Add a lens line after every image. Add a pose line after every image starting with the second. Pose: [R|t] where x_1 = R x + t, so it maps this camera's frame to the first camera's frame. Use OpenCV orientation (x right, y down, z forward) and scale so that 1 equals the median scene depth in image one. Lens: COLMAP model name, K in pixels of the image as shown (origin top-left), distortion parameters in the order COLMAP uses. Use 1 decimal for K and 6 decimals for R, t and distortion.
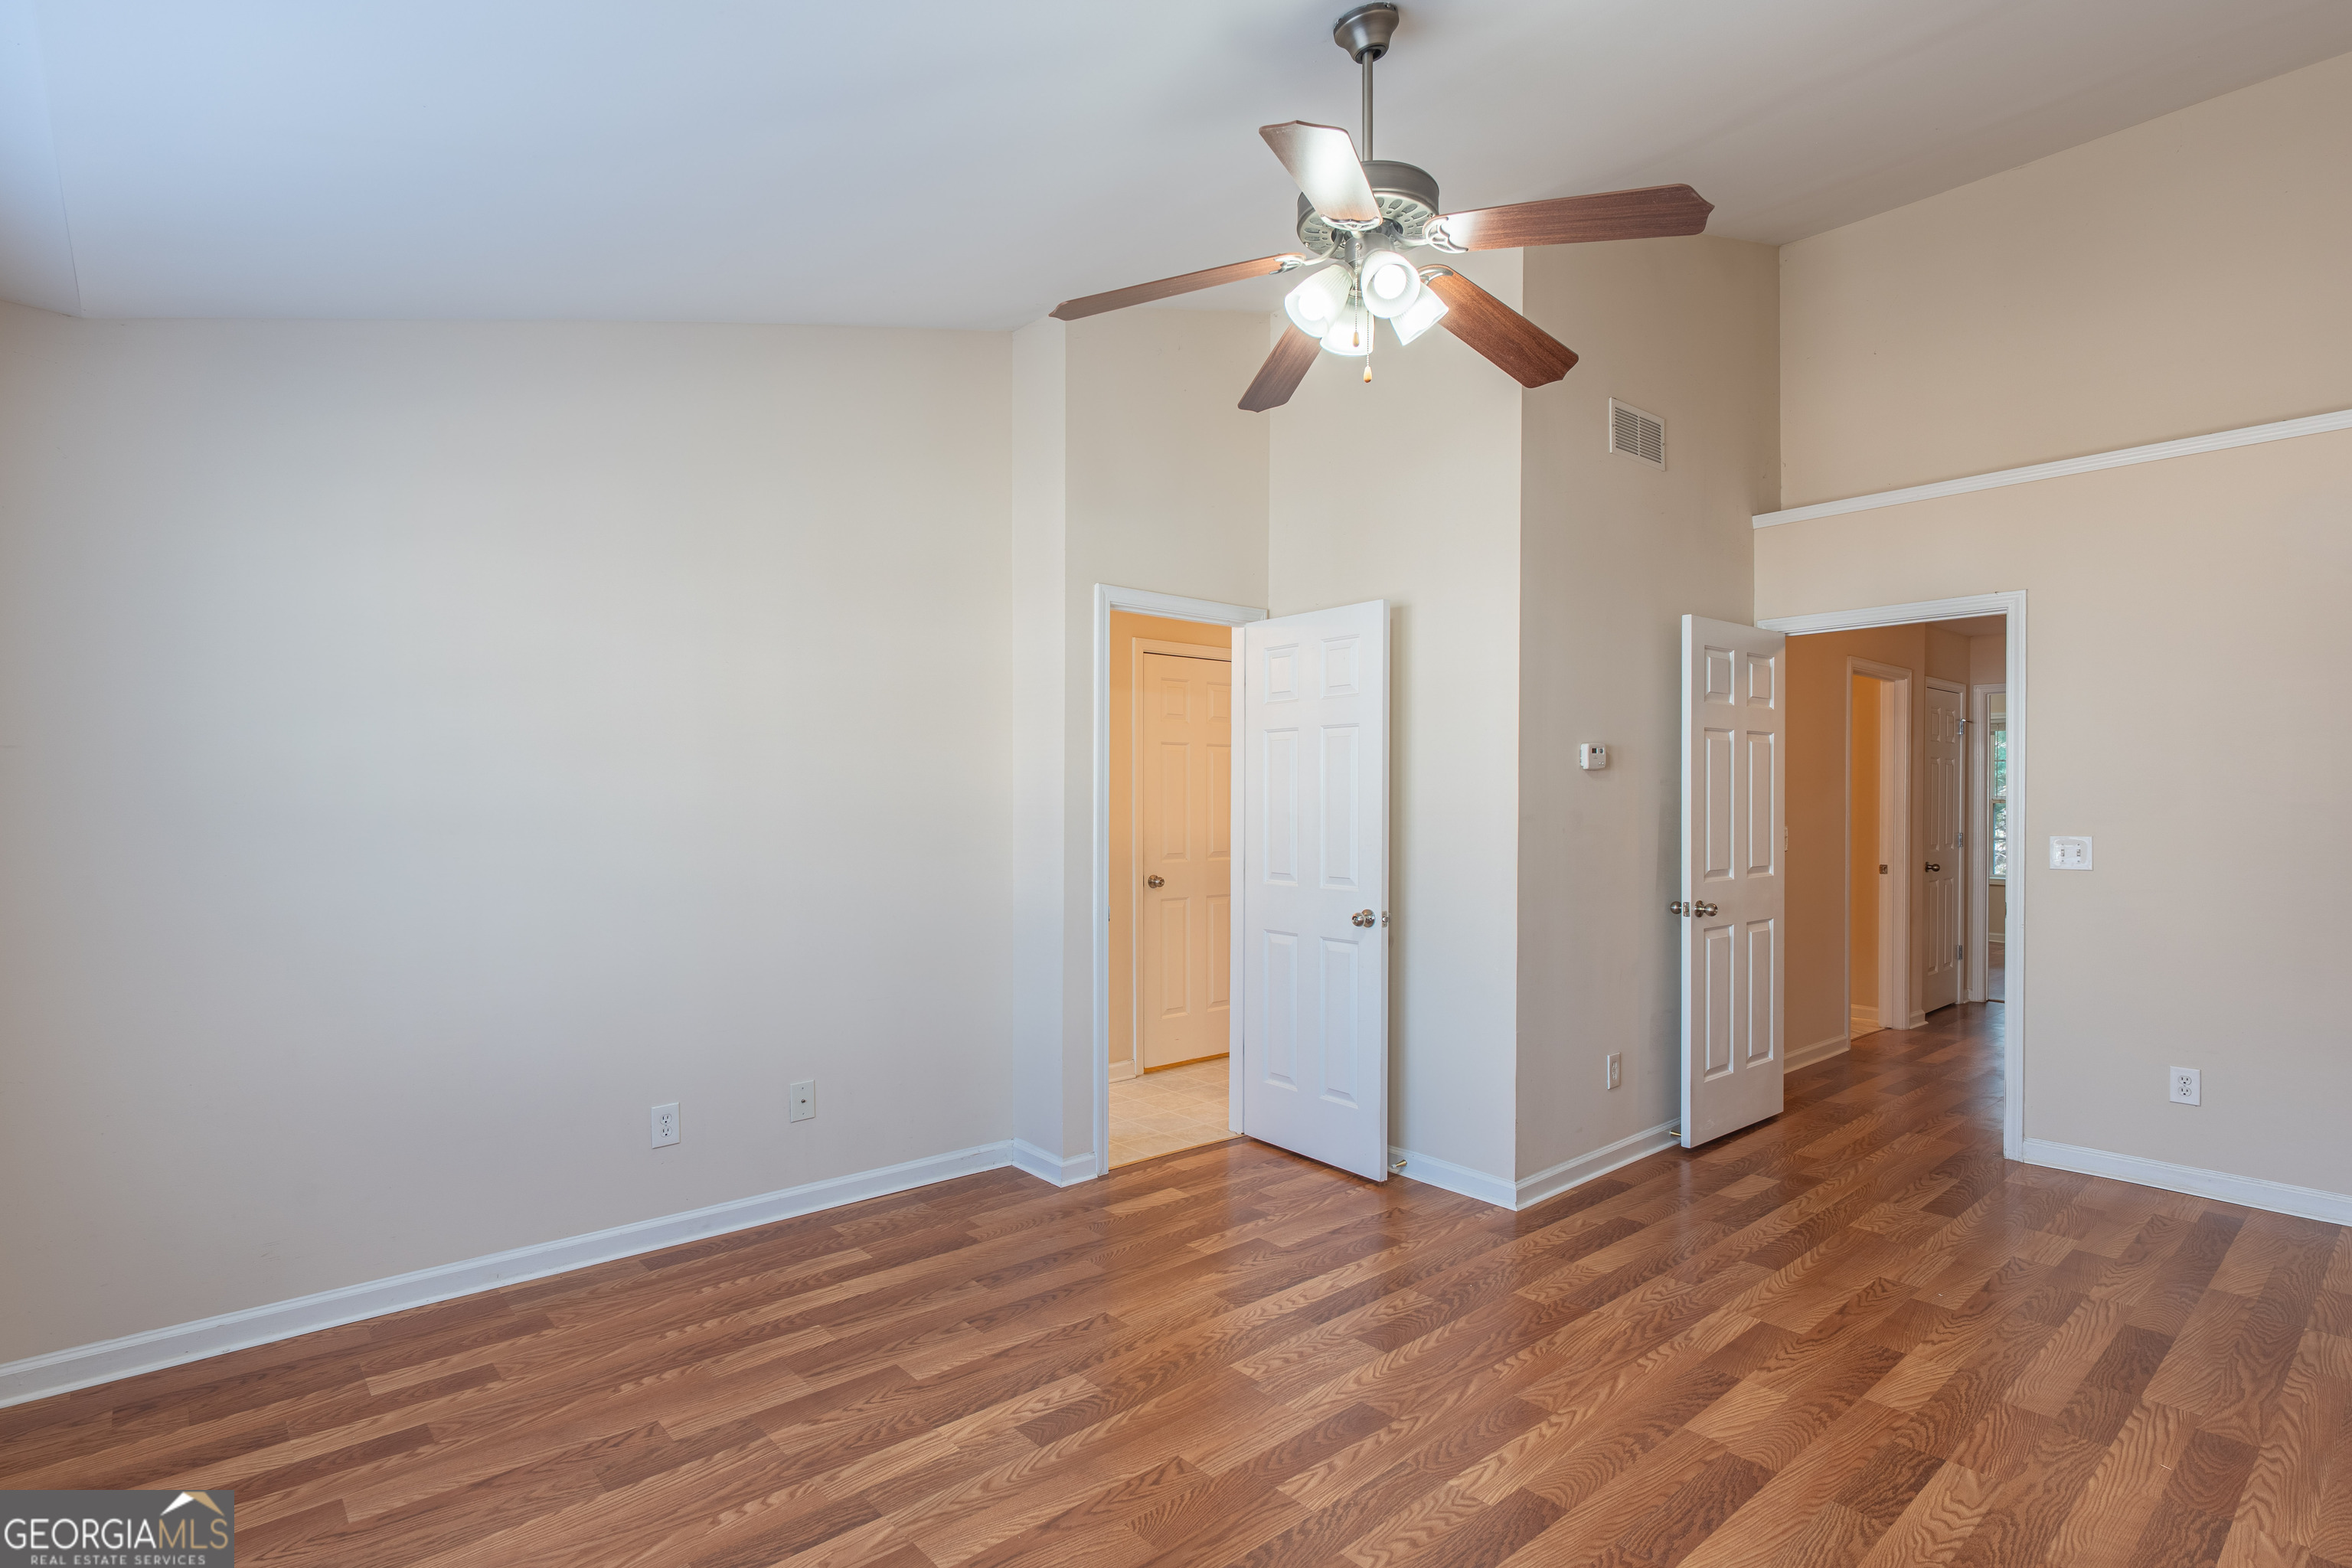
lens RADIAL K [[1123.8, 0, 1167.7], [0, 1123.8, 792.8], [0, 0, 1]] dist [0.002164, -0.000216]
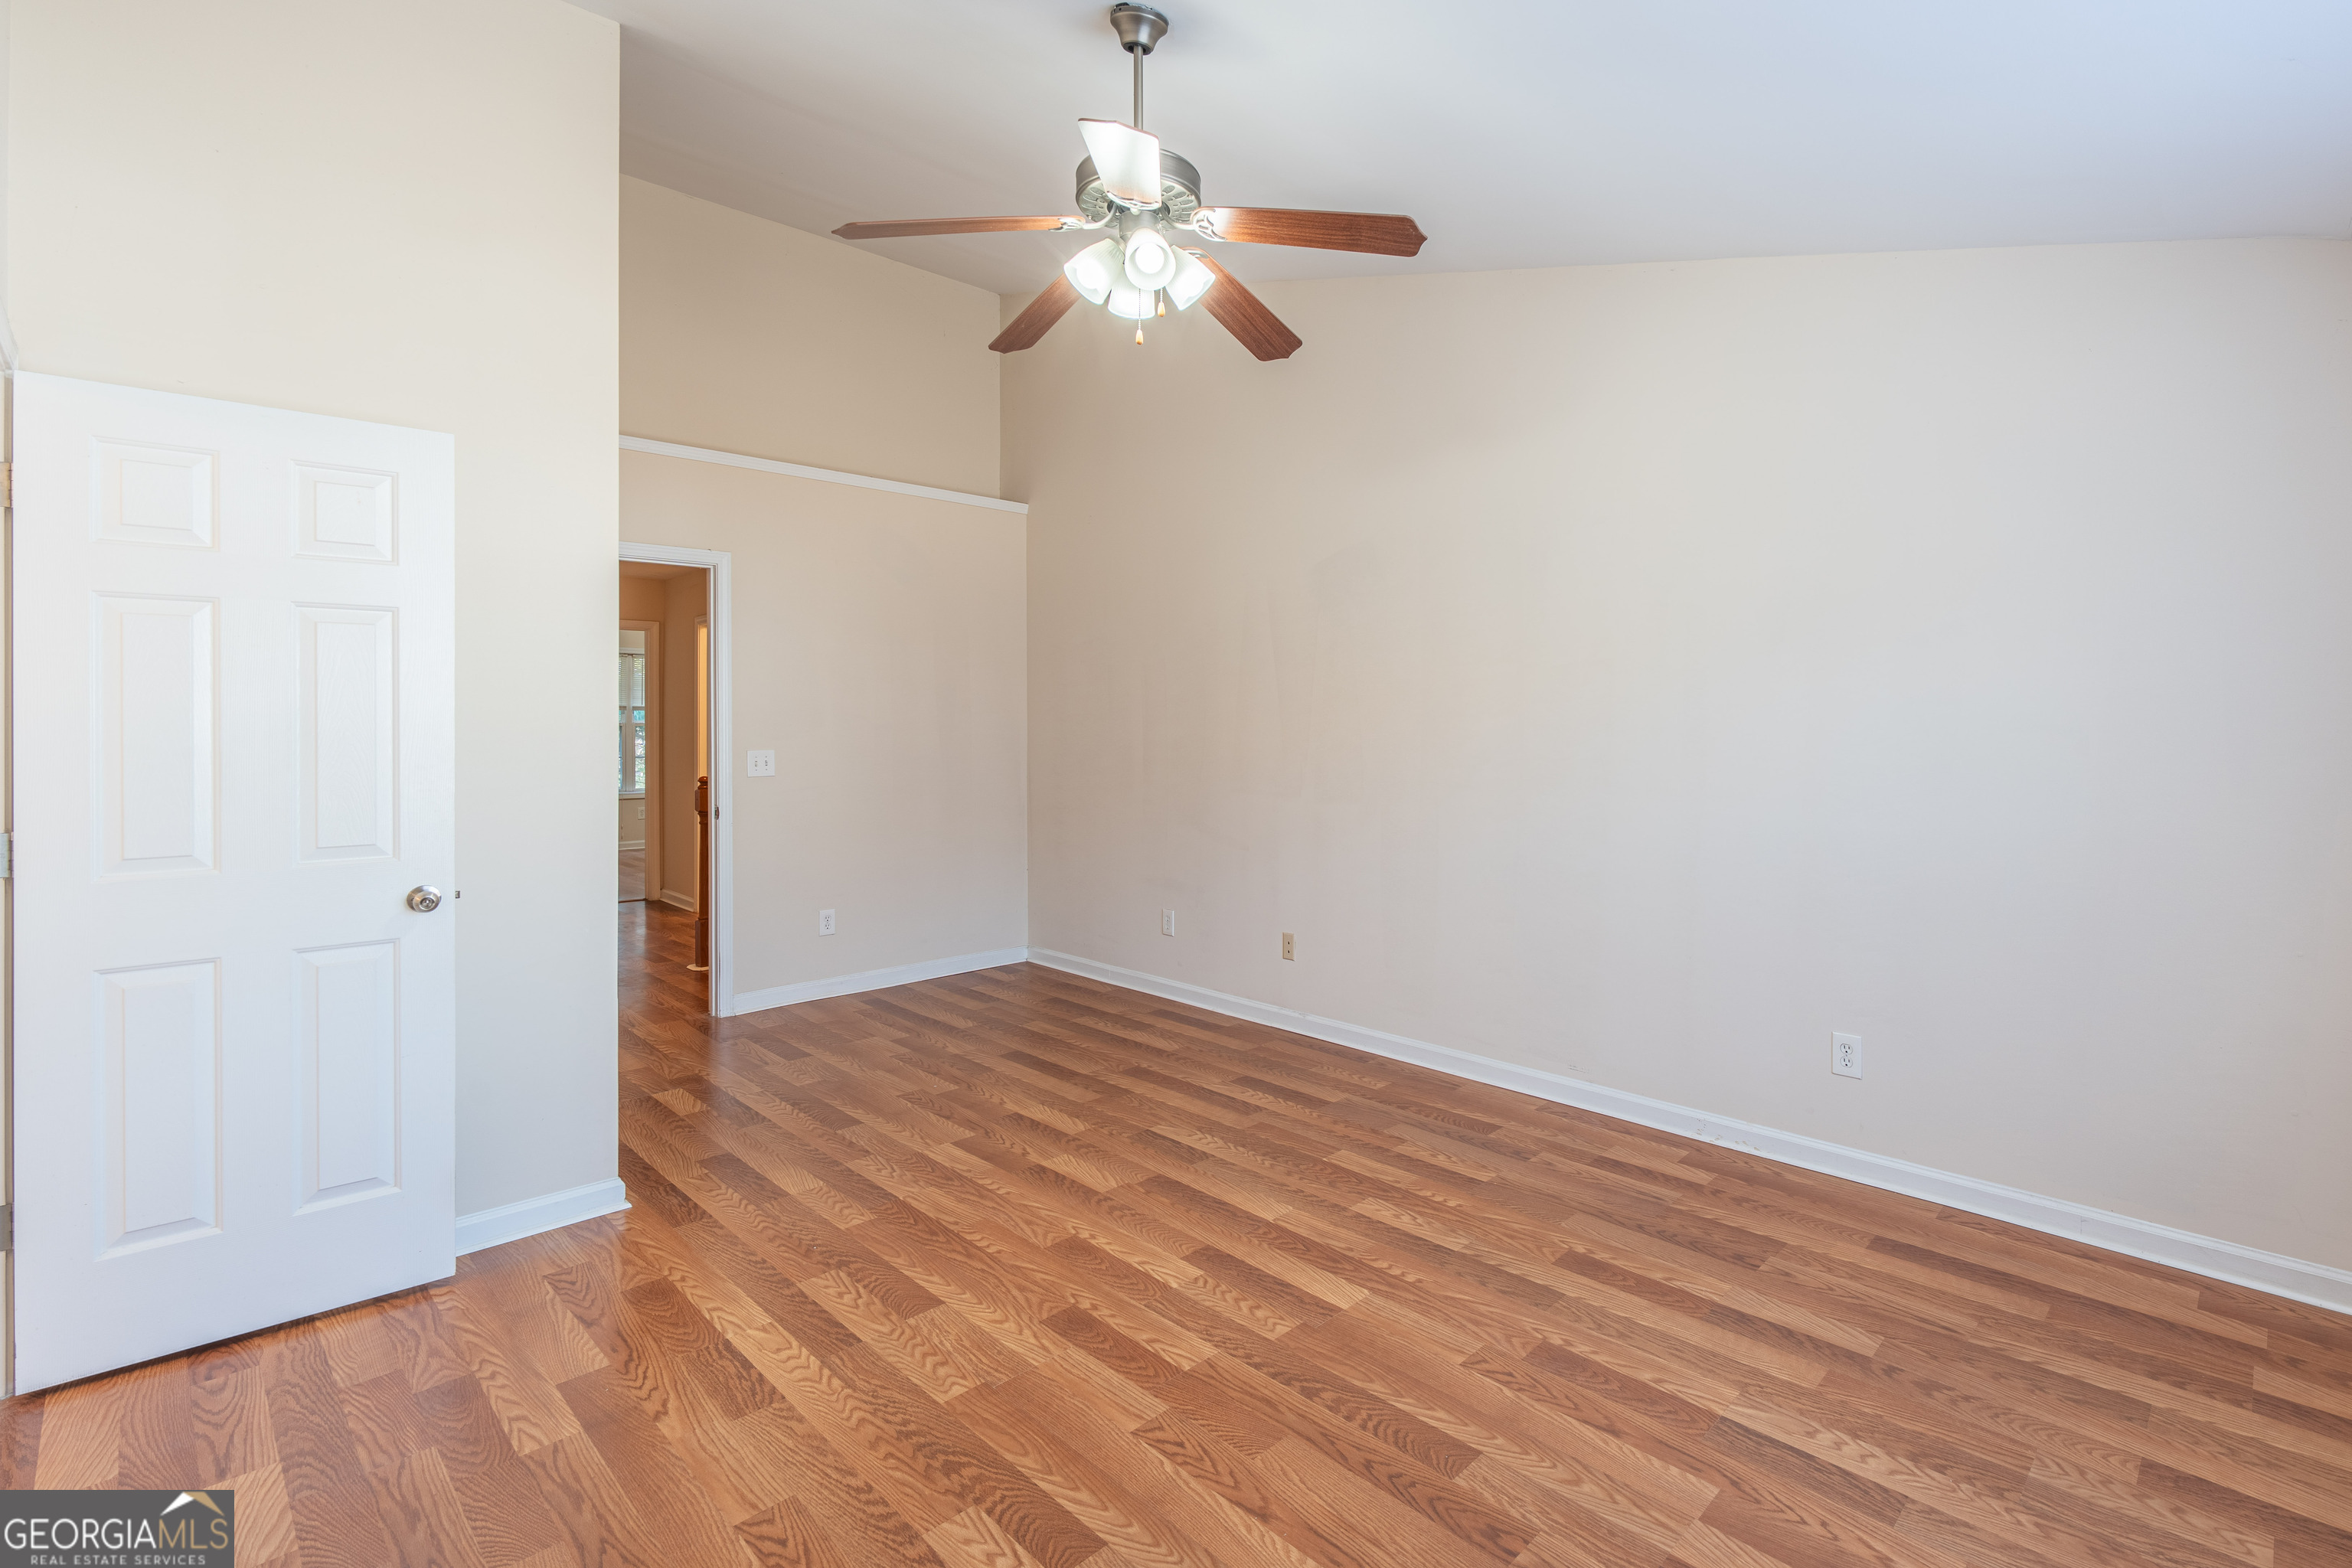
lens RADIAL K [[1123.8, 0, 1232.2], [0, 1123.8, 725.6], [0, 0, 1]] dist [0.002164, -0.000216]
pose [[-0.076989, -0.003016, 0.997027, -0.697964], [-0.006468, 0.999976, 0.002525, 0.005674], [-0.997011, -0.006254, -0.077007, 0.756704]]
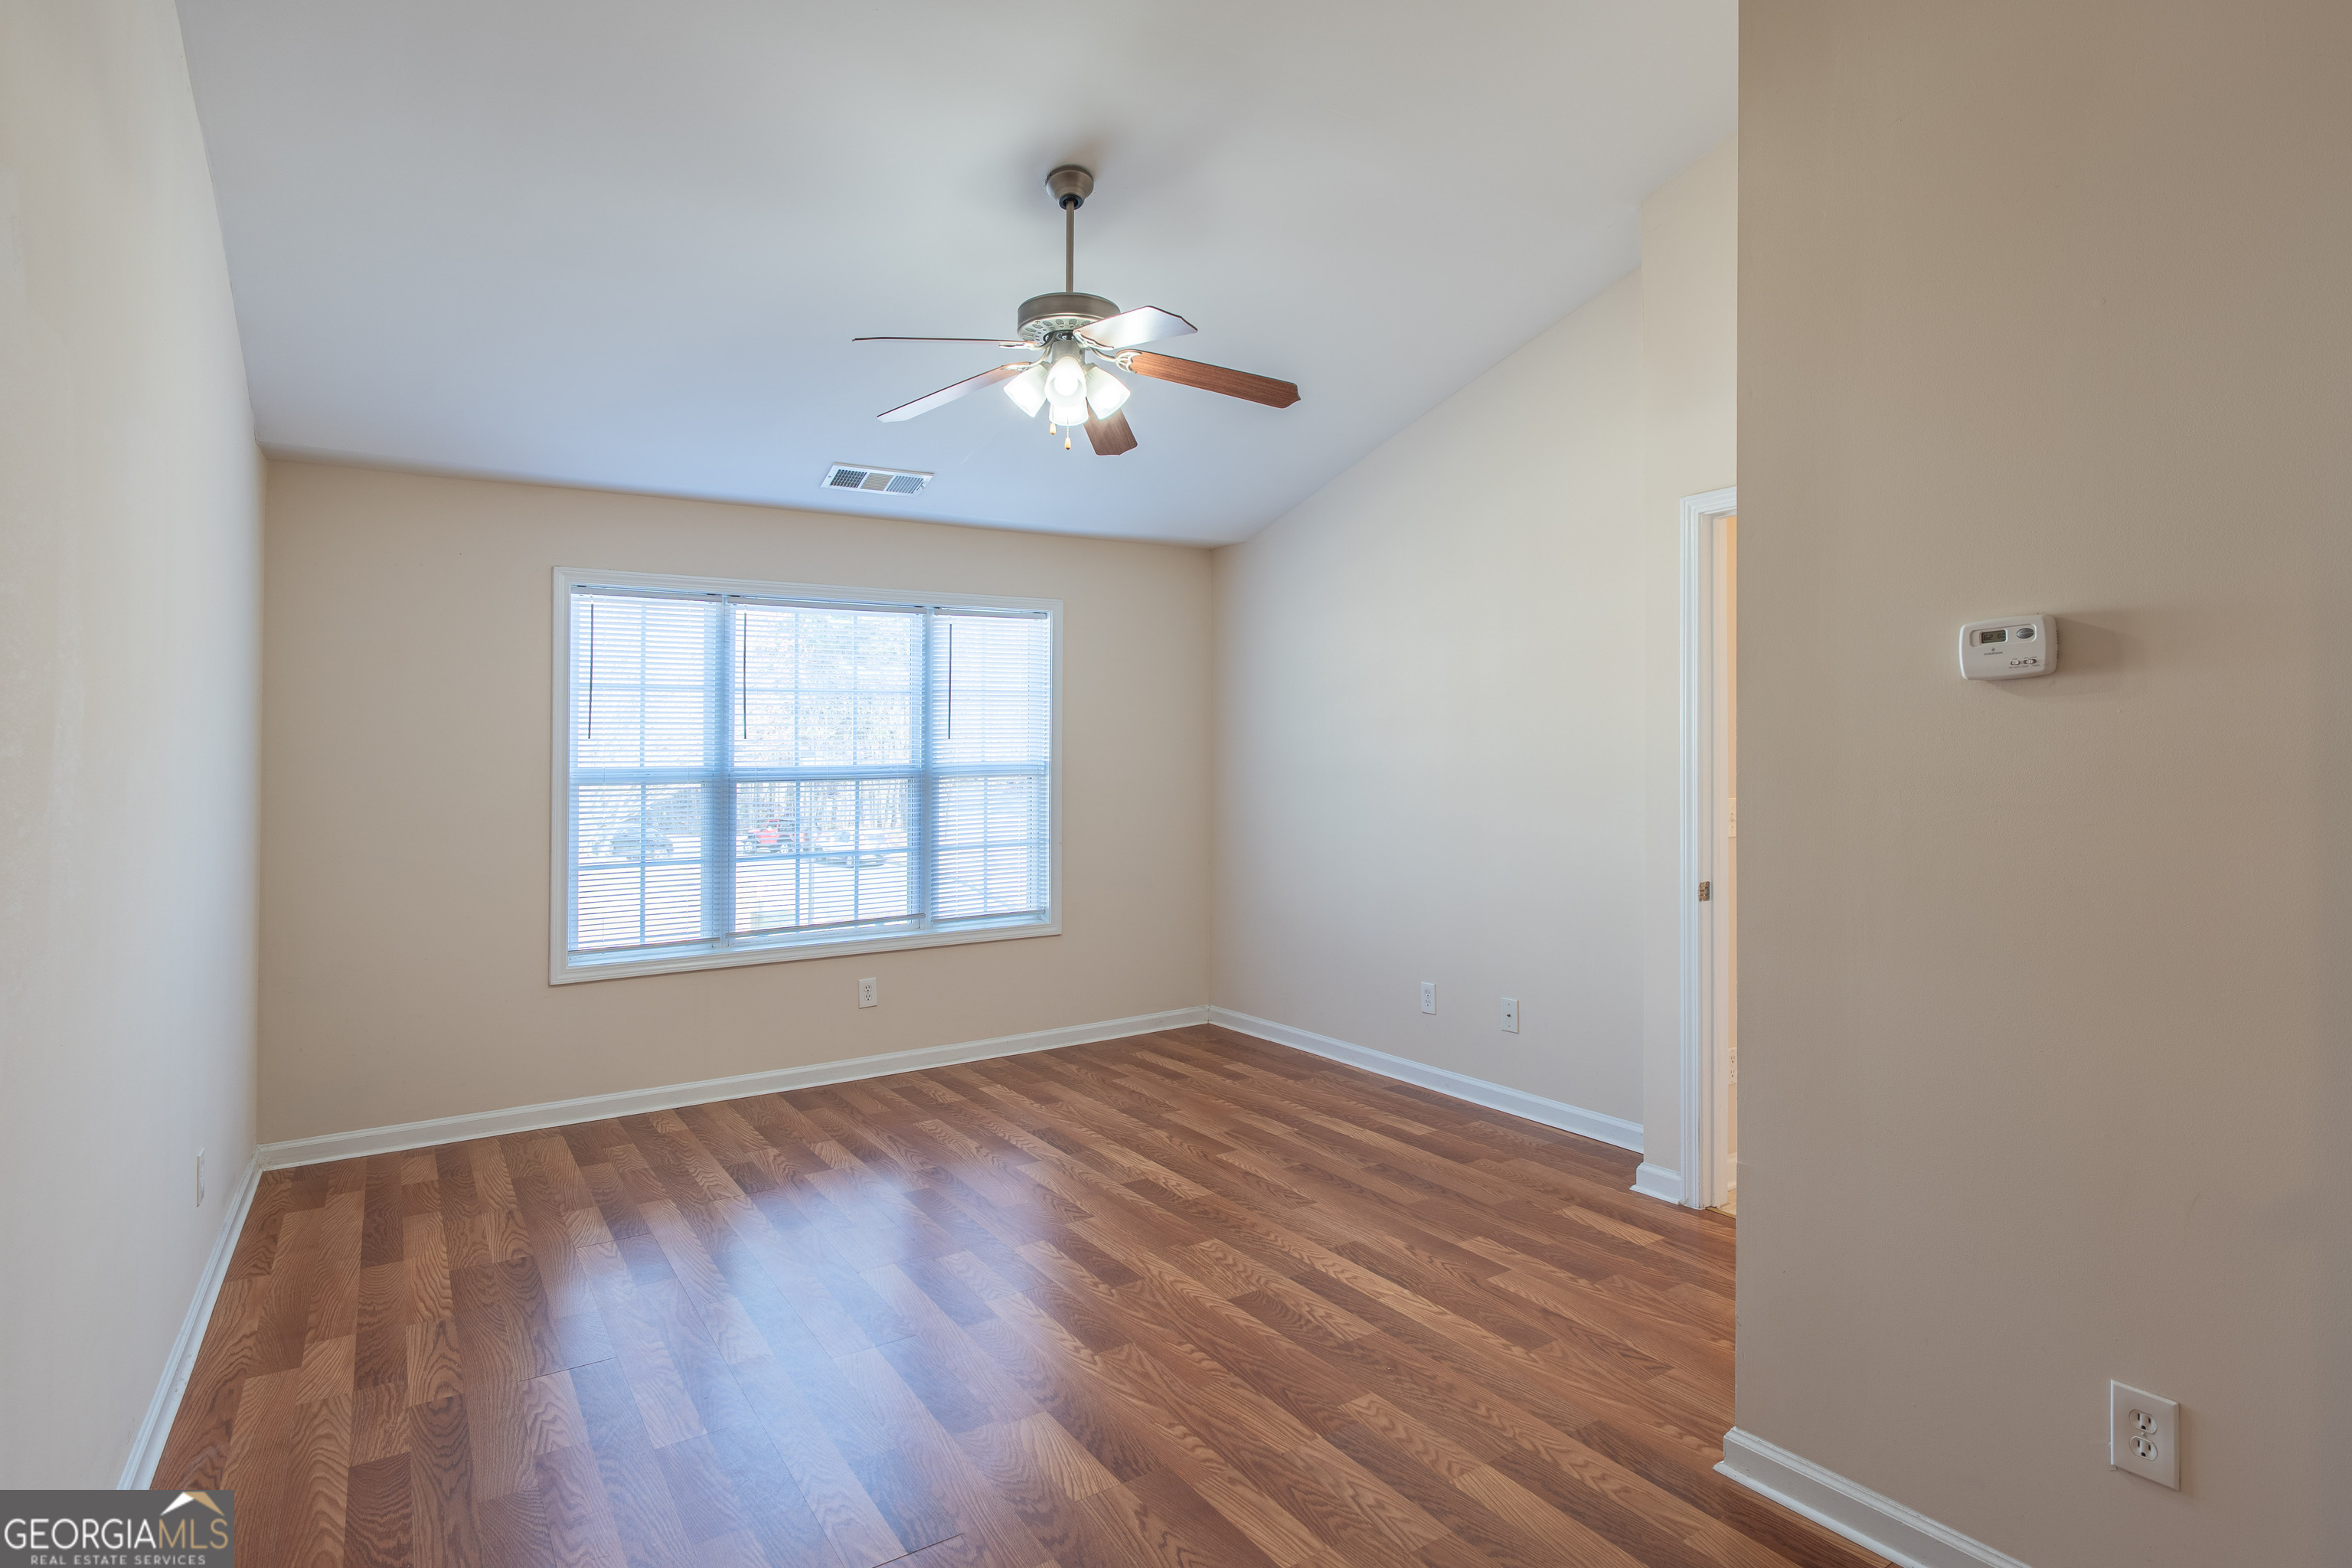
lens RADIAL K [[1196.3, 0, 1166.0], [0, 1196.3, 777.4], [0, 0, 1]] dist [0.004466, 0.000354]
pose [[-0.121911, 0.013008, -0.992456, 1.167337], [0.025095, 0.999635, 0.010019, 0.005464], [0.992224, -0.023685, -0.122192, 0.988307]]
